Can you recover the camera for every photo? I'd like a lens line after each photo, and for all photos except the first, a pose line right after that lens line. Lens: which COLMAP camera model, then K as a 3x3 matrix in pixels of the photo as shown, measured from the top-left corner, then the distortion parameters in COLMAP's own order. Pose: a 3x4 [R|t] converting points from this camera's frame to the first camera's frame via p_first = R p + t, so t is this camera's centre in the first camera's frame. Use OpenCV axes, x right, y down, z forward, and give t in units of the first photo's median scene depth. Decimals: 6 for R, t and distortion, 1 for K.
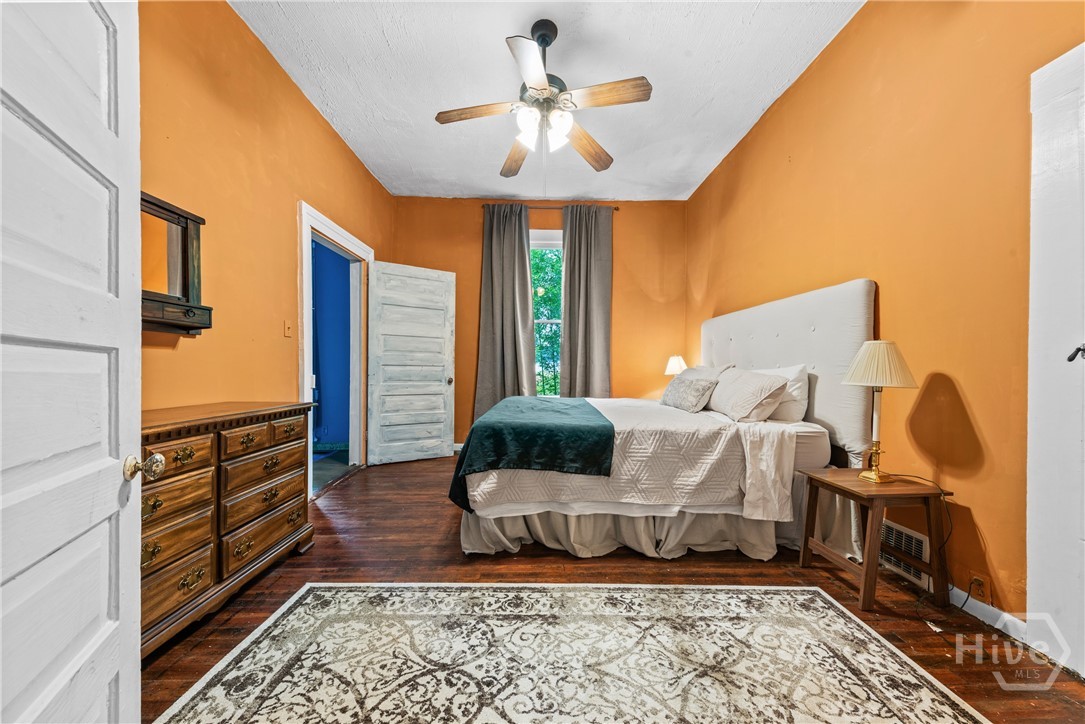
lens RADIAL K [[364.1, 0, 541.4], [0, 364.1, 370.9], [0, 0, 1]] dist [0.011561, -0.003722]
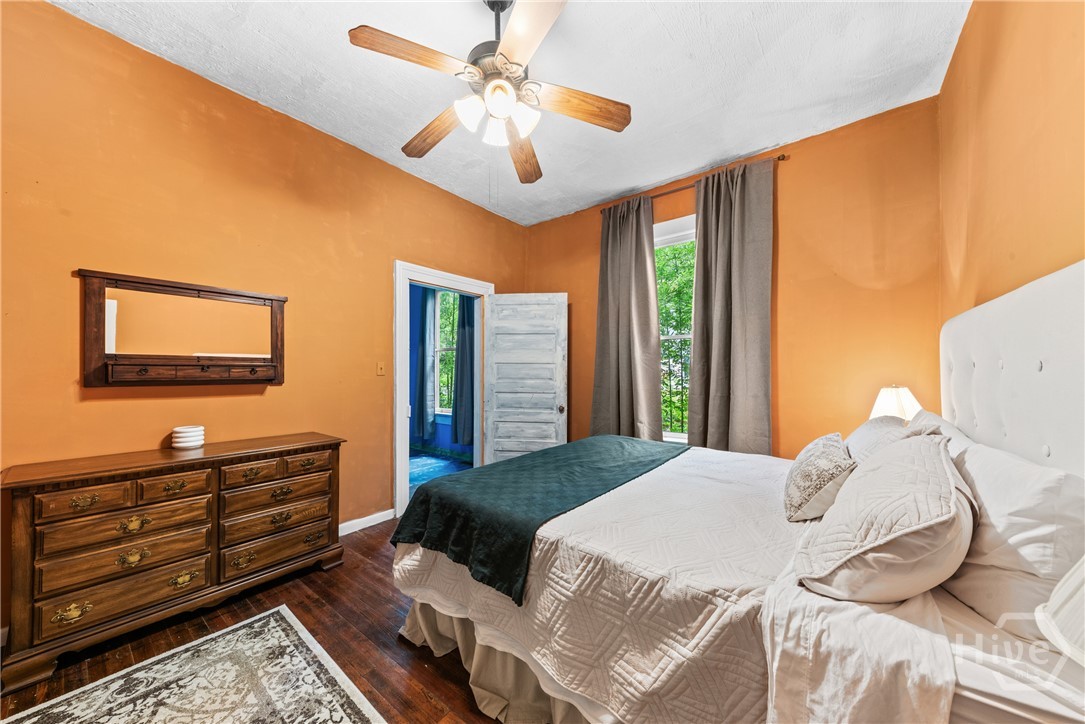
lens RADIAL K [[364.1, 0, 541.4], [0, 364.1, 370.9], [0, 0, 1]] dist [0.011561, -0.003722]
pose [[0.785635, -0.011946, -0.618575, 0.611119], [-0.000019, 0.999813, -0.019332, -0.111247], [0.618691, 0.015200, 0.785488, 0.502155]]
